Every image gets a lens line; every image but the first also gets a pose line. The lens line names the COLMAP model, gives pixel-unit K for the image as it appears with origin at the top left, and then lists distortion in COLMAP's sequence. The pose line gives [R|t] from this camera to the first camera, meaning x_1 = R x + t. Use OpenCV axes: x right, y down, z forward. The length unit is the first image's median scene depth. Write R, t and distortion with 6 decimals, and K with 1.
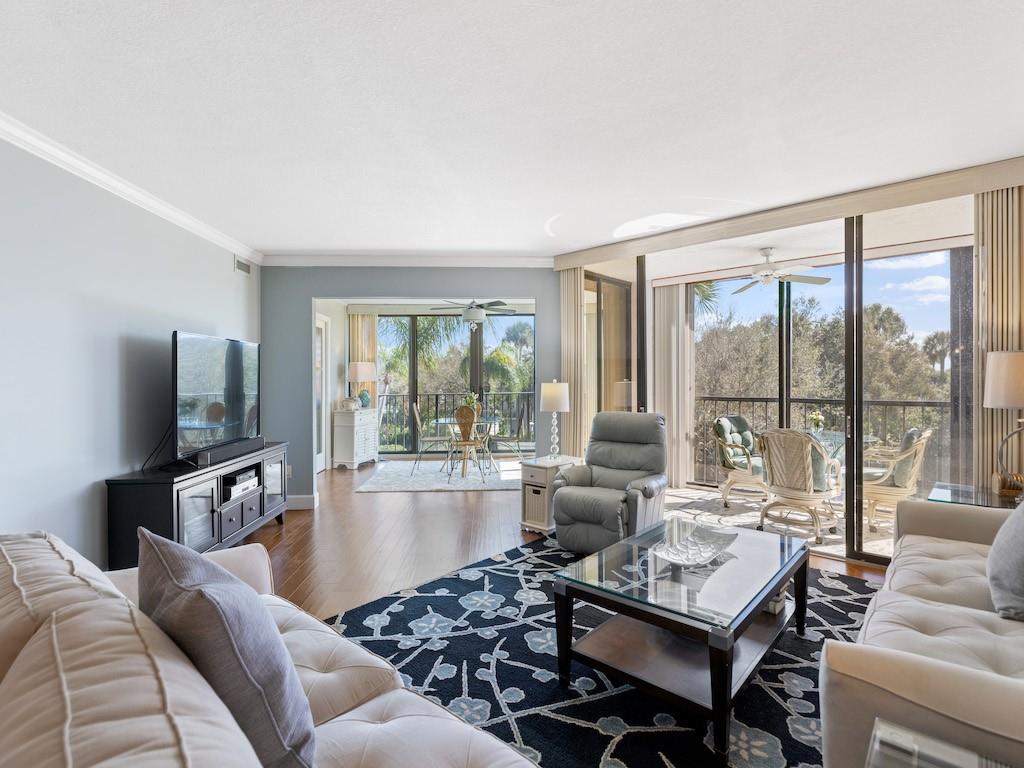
lens RADIAL K [[503.9, 0, 503.8], [0, 503.9, 380.8], [0, 0, 1]] dist [-0.004008, -0.000954]
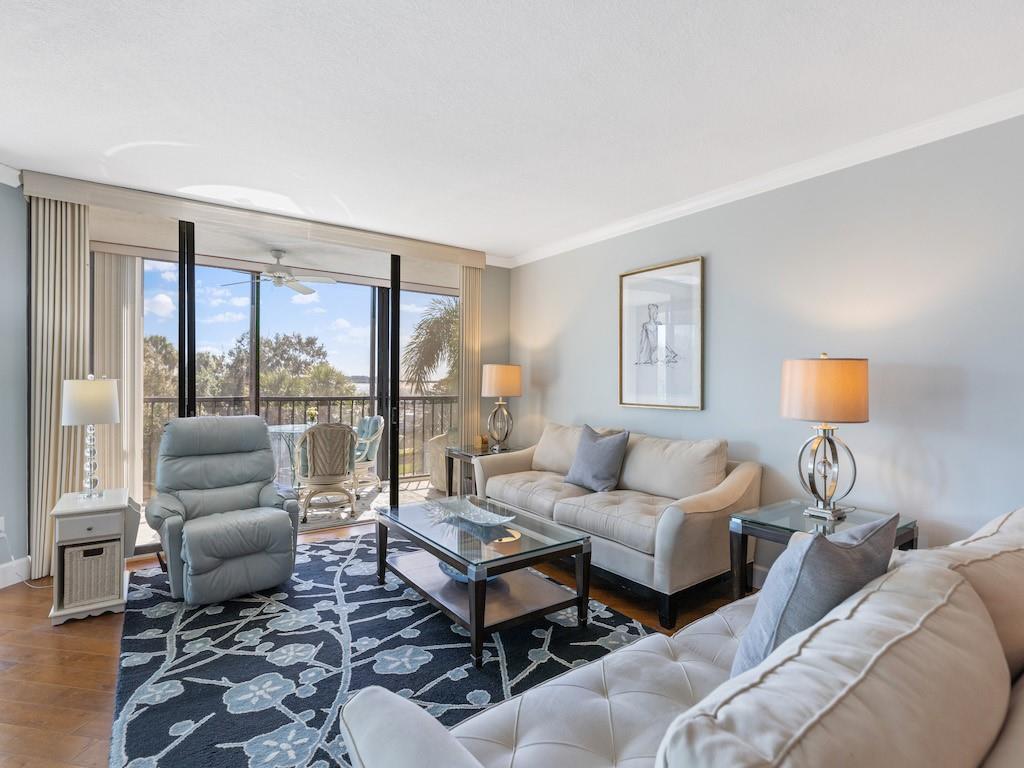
lens RADIAL K [[516.6, 0, 512.0], [0, 516.6, 384.0], [0, 0, 1]] dist [-0.002256, -0.000856]
pose [[0.198368, 0.001510, 0.980126, -0.584050], [-0.005505, 0.999985, -0.000426, 0.009218], [-0.980112, -0.005311, 0.198373, 0.453227]]
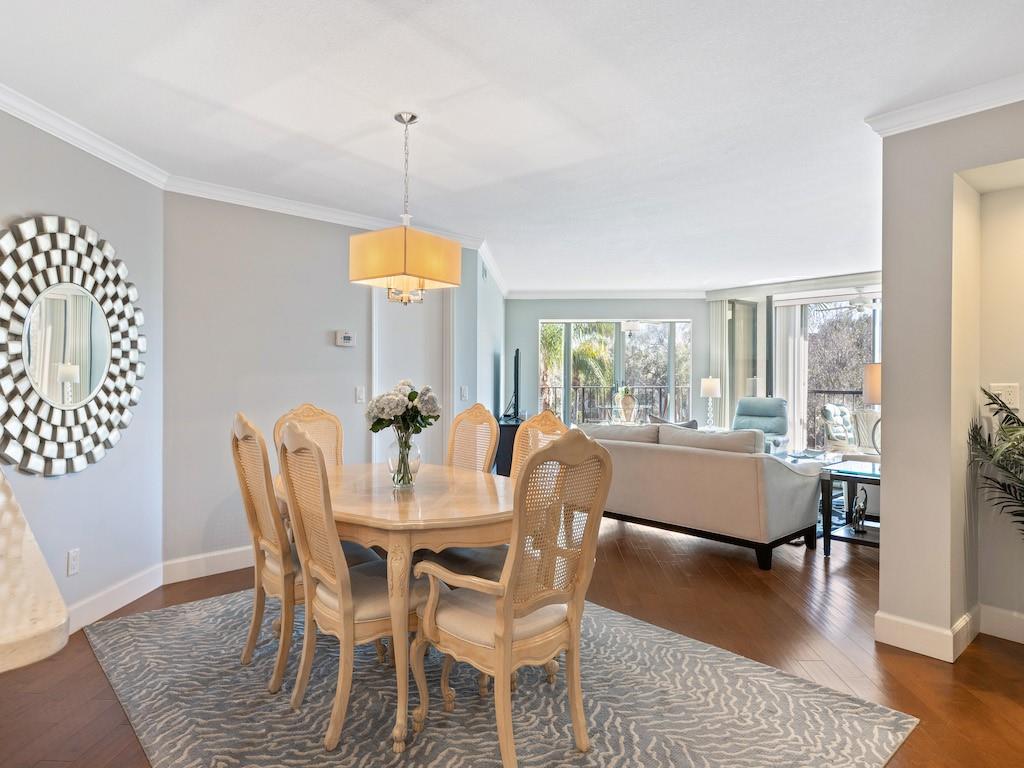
lens RADIAL K [[612.1, 0, 513.4], [0, 612.1, 376.6], [0, 0, 1]] dist [0.002176, 0.000441]
pose [[0.995721, 0.005631, -0.092242, -0.426260], [-0.005842, 0.999981, -0.002013, 0.008552], [0.092229, 0.002543, 0.995735, -1.187411]]
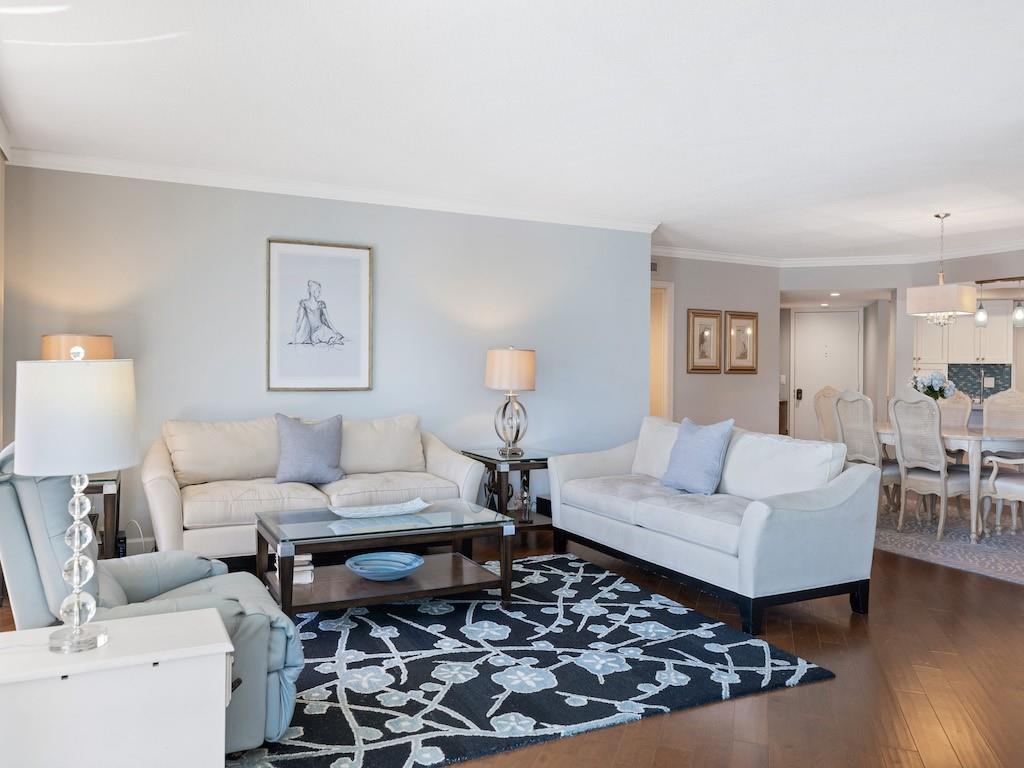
lens RADIAL K [[758.6, 0, 512.0], [0, 758.6, 384.0], [0, 0, 1]] dist [-0.002447, -0.000488]
pose [[-0.939618, -0.009929, 0.342081, -0.329483], [-0.002850, 0.999771, 0.021190, 0.009139], [-0.342213, 0.018935, -0.939431, 1.720556]]
